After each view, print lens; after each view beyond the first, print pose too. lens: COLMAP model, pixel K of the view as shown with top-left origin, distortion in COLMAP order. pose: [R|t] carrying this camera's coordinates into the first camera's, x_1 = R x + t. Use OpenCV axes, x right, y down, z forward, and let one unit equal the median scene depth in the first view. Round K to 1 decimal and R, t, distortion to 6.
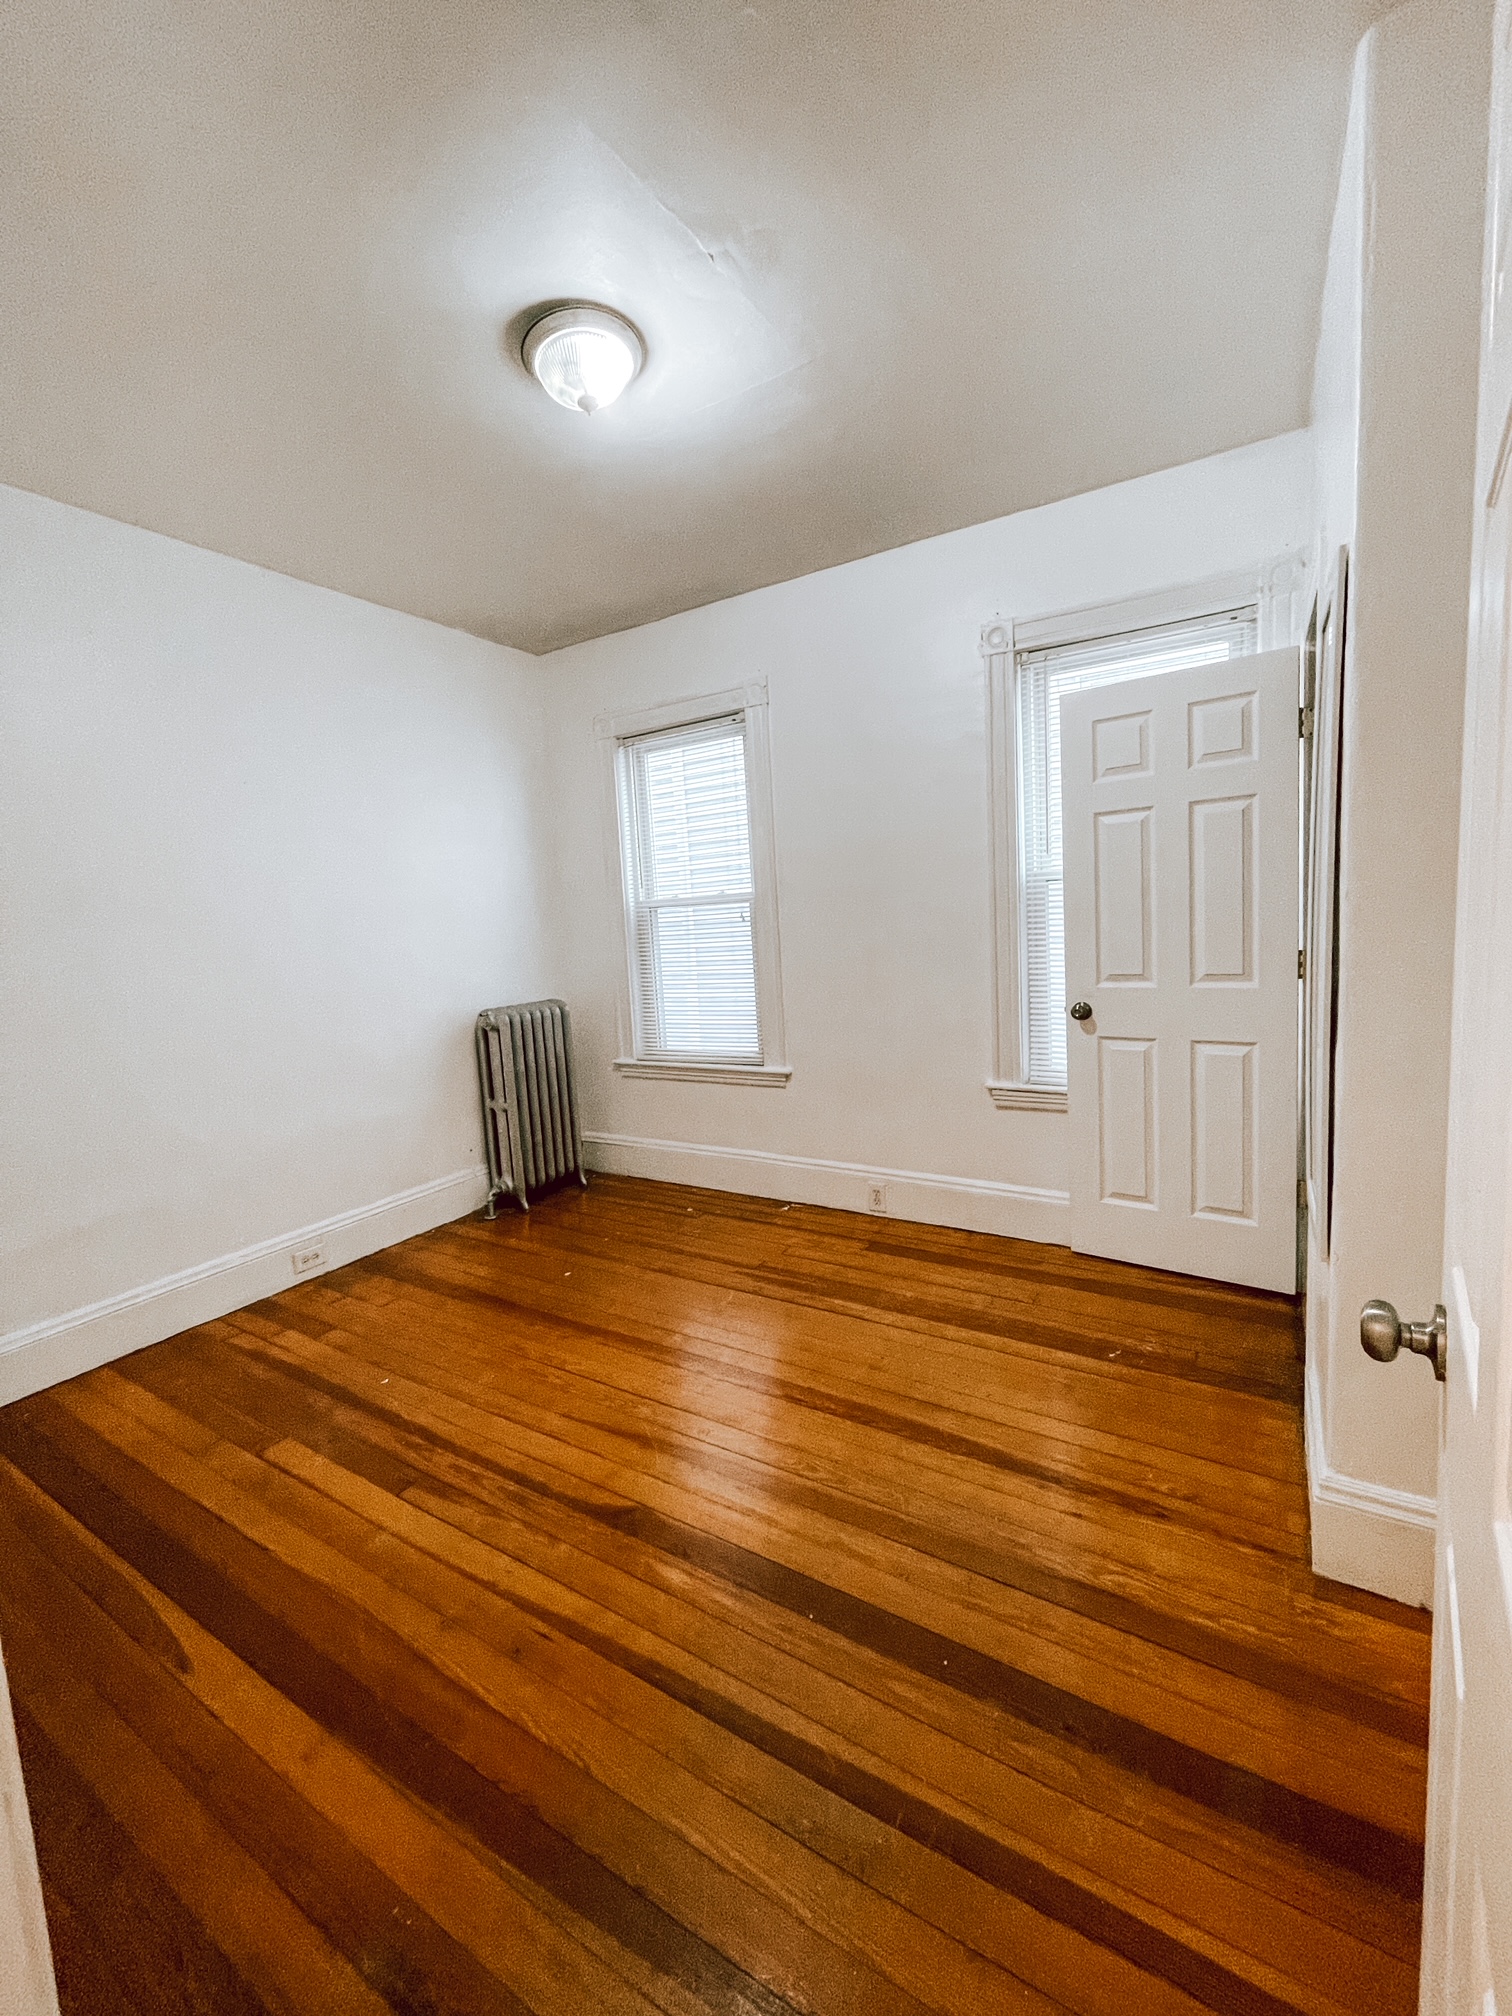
lens RADIAL K [[814.4, 0, 751.0], [0, 814.4, 995.4], [0, 0, 1]] dist [-0.010181, 0.006235]
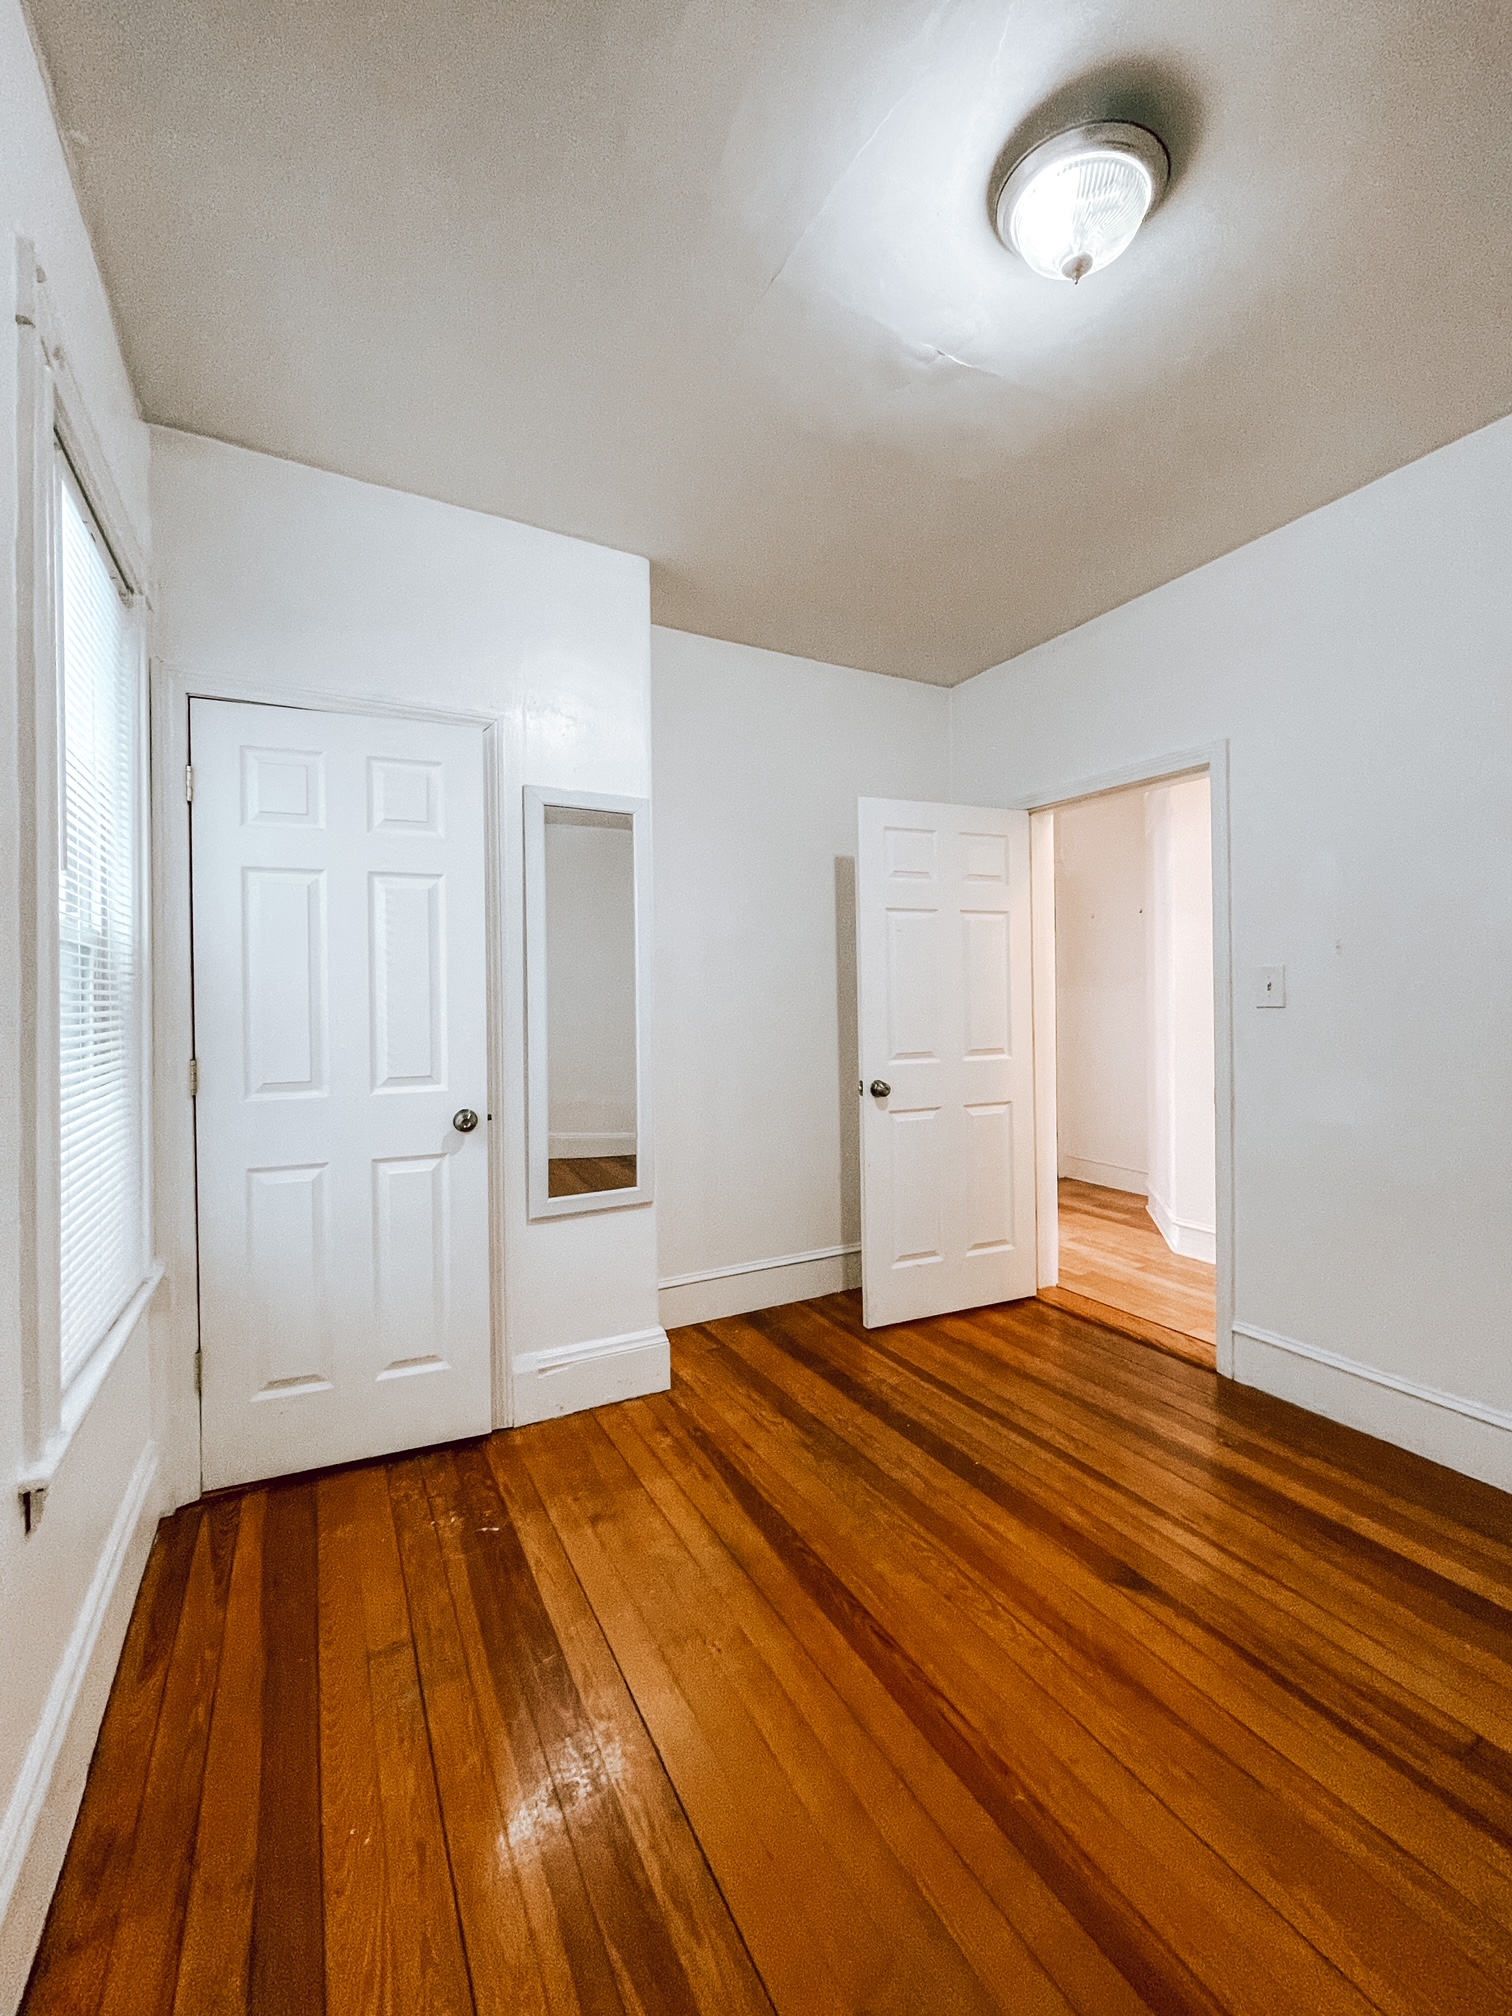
lens RADIAL K [[814.4, 0, 751.0], [0, 814.4, 995.4], [0, 0, 1]] dist [-0.010181, 0.006235]
pose [[-0.854708, 0.054274, 0.516264, -0.294735], [0.110272, 0.990804, 0.078402, -0.168307], [-0.507261, 0.123940, -0.852834, 1.855651]]
